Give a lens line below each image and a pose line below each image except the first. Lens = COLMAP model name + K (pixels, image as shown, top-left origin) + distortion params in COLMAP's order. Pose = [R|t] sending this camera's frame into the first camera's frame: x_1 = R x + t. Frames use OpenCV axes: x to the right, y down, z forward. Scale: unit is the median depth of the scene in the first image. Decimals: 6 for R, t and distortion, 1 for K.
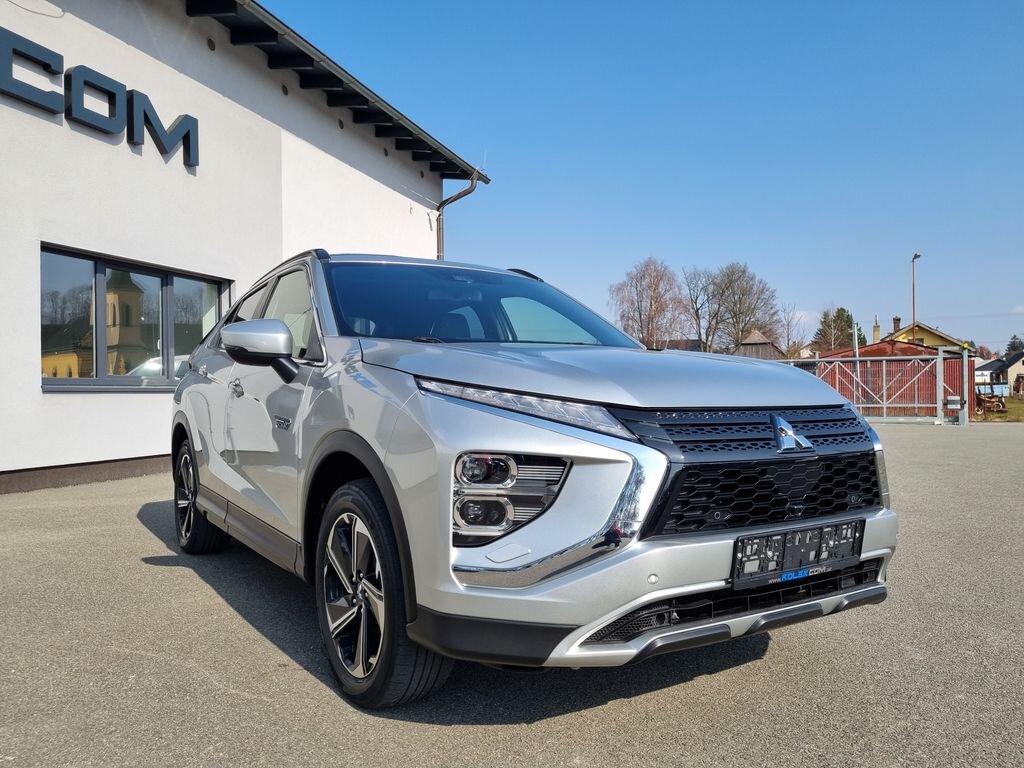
lens RADIAL K [[792.4, 0, 502.4], [0, 792.4, 385.9], [0, 0, 1]] dist [0.040663, -0.012209]
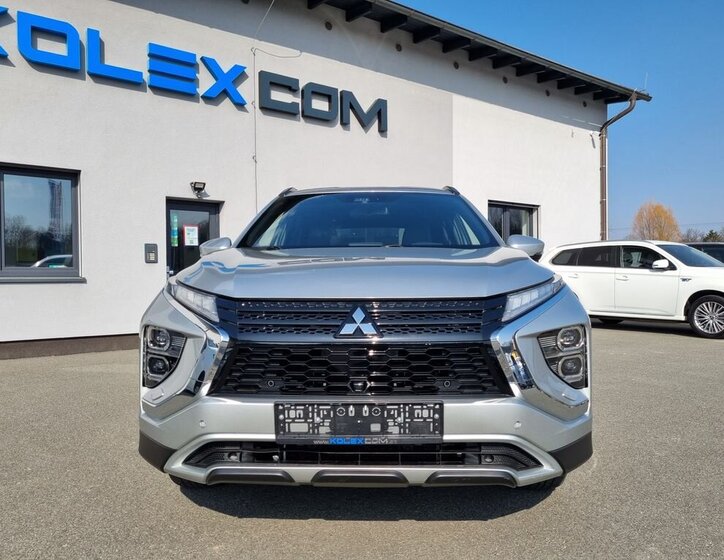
lens RADIAL K [[566.7, 0, 344.3], [0, 566.7, 283.5], [0, 0, 1]] dist [0.049772, -0.006403]
pose [[0.814303, 0.002500, -0.580435, 0.216405], [0.007789, 0.999854, 0.015235, -0.002671], [0.580388, -0.016927, 0.814164, 0.079024]]
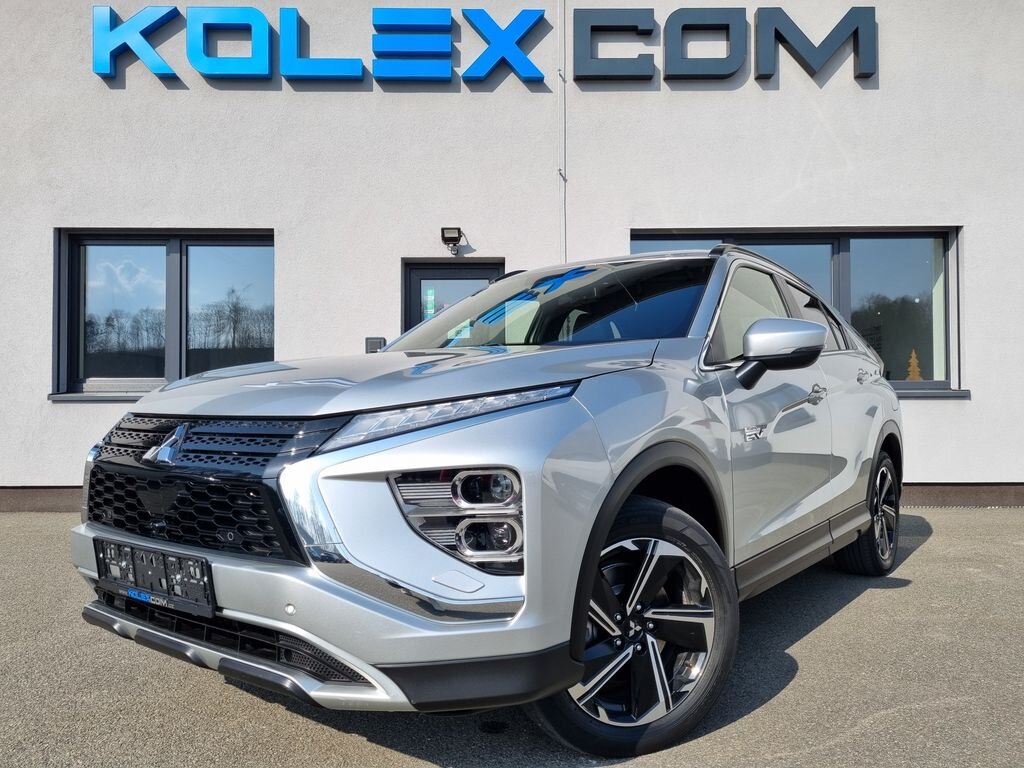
lens RADIAL K [[792.4, 0, 502.4], [0, 792.4, 385.9], [0, 0, 1]] dist [0.040663, -0.012209]
pose [[0.342181, -0.019277, -0.939436, 0.192219], [0.012750, 0.999793, -0.015872, 0.005694], [0.939548, -0.006547, 0.342355, 0.538419]]
